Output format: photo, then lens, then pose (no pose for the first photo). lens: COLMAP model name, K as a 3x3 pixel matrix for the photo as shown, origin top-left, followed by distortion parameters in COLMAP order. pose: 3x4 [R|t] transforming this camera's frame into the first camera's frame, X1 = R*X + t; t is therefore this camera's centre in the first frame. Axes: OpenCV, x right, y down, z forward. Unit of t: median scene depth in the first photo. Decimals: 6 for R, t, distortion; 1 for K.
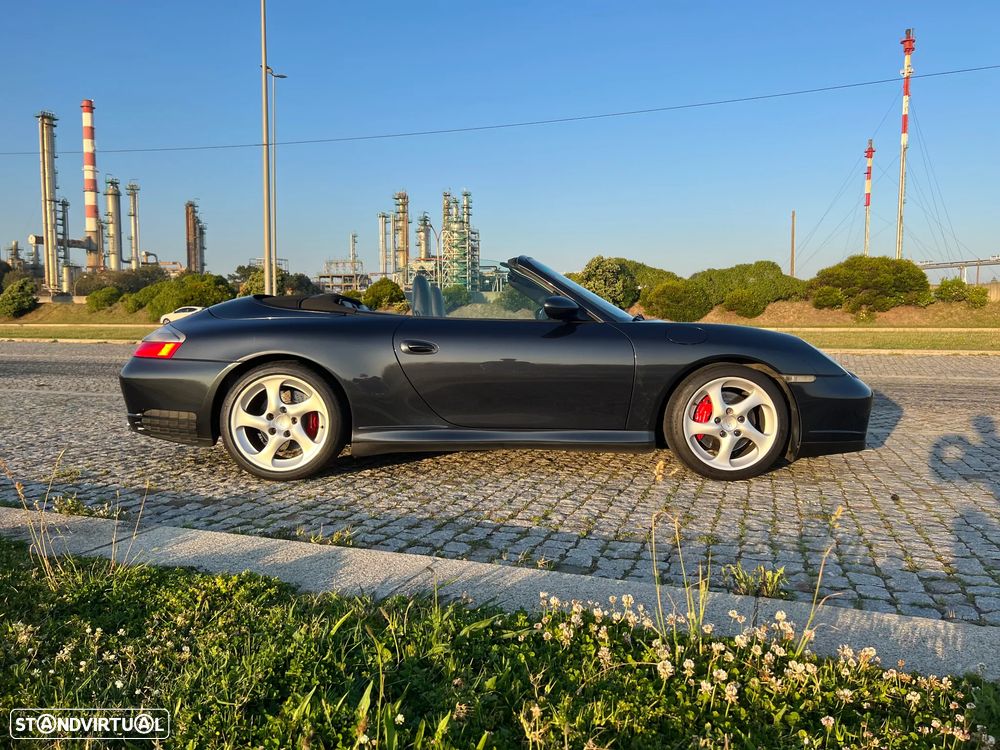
lens RADIAL K [[766.8, 0, 500.0], [0, 766.8, 375.0], [0, 0, 1]] dist [0.056691, -0.061912]
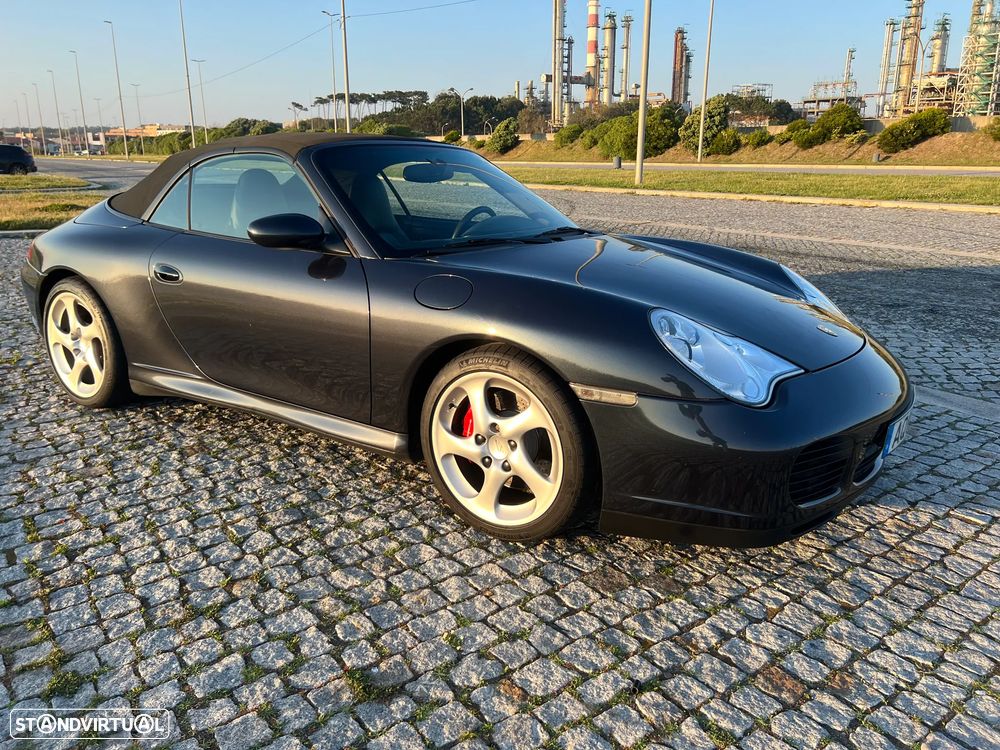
lens RADIAL K [[765.1, 0, 505.0], [0, 765.1, 358.3], [0, 0, 1]] dist [0.019446, -0.009946]
pose [[0.818607, 0.145887, -0.555517, 0.077601], [-0.035349, 0.978167, 0.204791, -0.015518], [0.573265, -0.148006, 0.805892, 0.068673]]
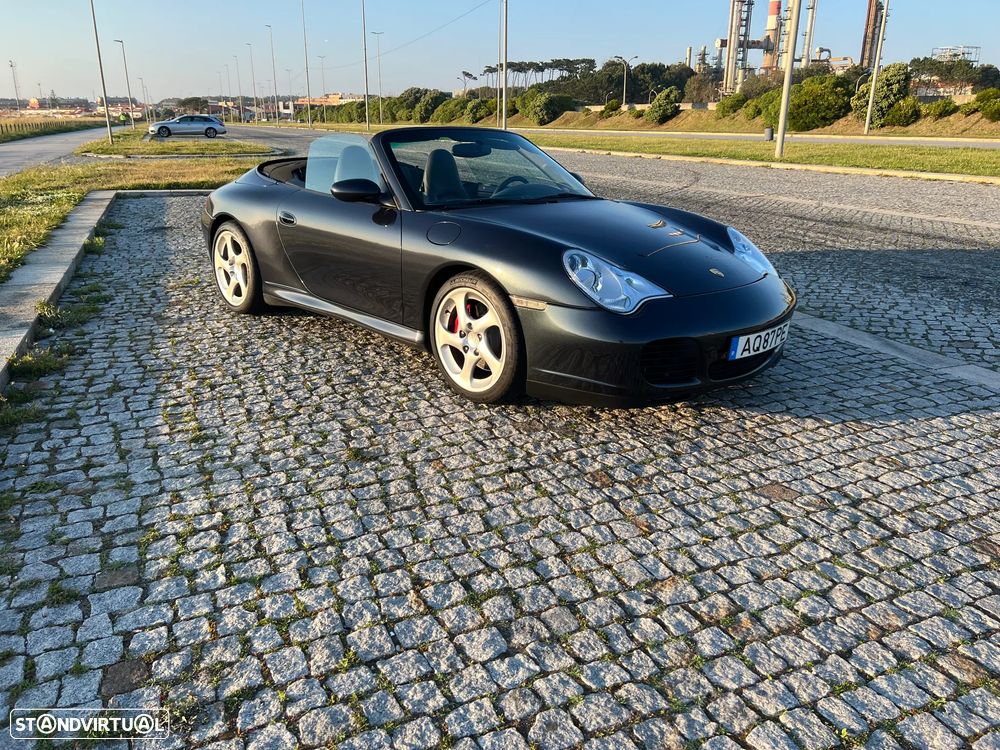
lens RADIAL K [[761.9, 0, 501.5], [0, 761.9, 367.1], [0, 0, 1]] dist [0.053029, -0.061080]
pose [[0.678111, 0.225801, -0.699414, 0.118110], [-0.052403, 0.964068, 0.260436, -0.017014], [0.733089, -0.139953, 0.665578, 0.055577]]
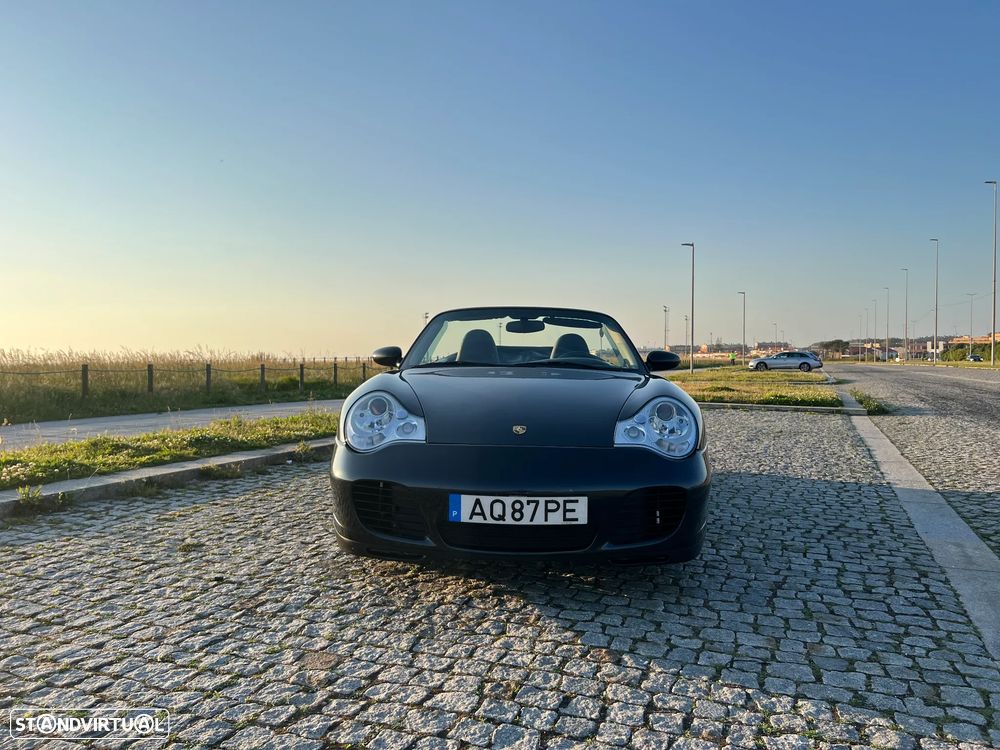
lens RADIAL K [[761.9, 0, 501.5], [0, 761.9, 367.1], [0, 0, 1]] dist [0.053029, -0.061080]
pose [[-0.050664, 0.005800, -0.998699, 0.152612], [-0.068304, 0.997622, 0.009259, -0.011658], [0.996377, 0.068685, -0.050148, 0.152951]]
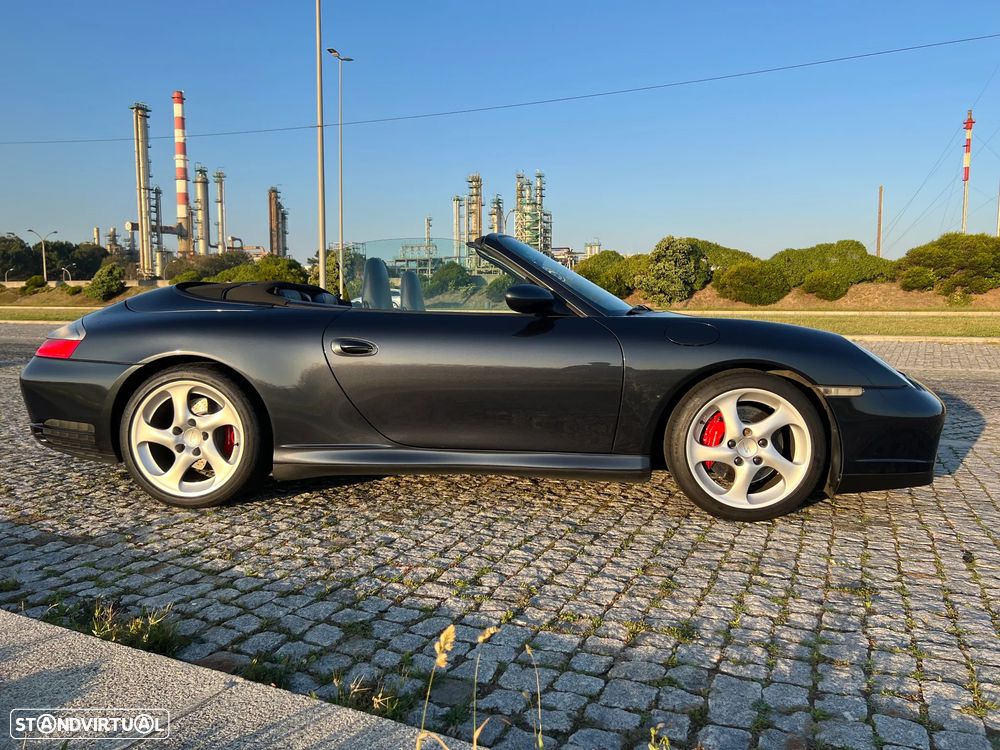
lens RADIAL K [[761.9, 0, 501.5], [0, 761.9, 367.1], [0, 0, 1]] dist [0.053029, -0.061080]
pose [[0.995202, 0.007592, -0.097542, 0.015924], [-0.006256, 0.999882, 0.013997, -0.003487], [0.097637, -0.013320, 0.995133, 0.026549]]
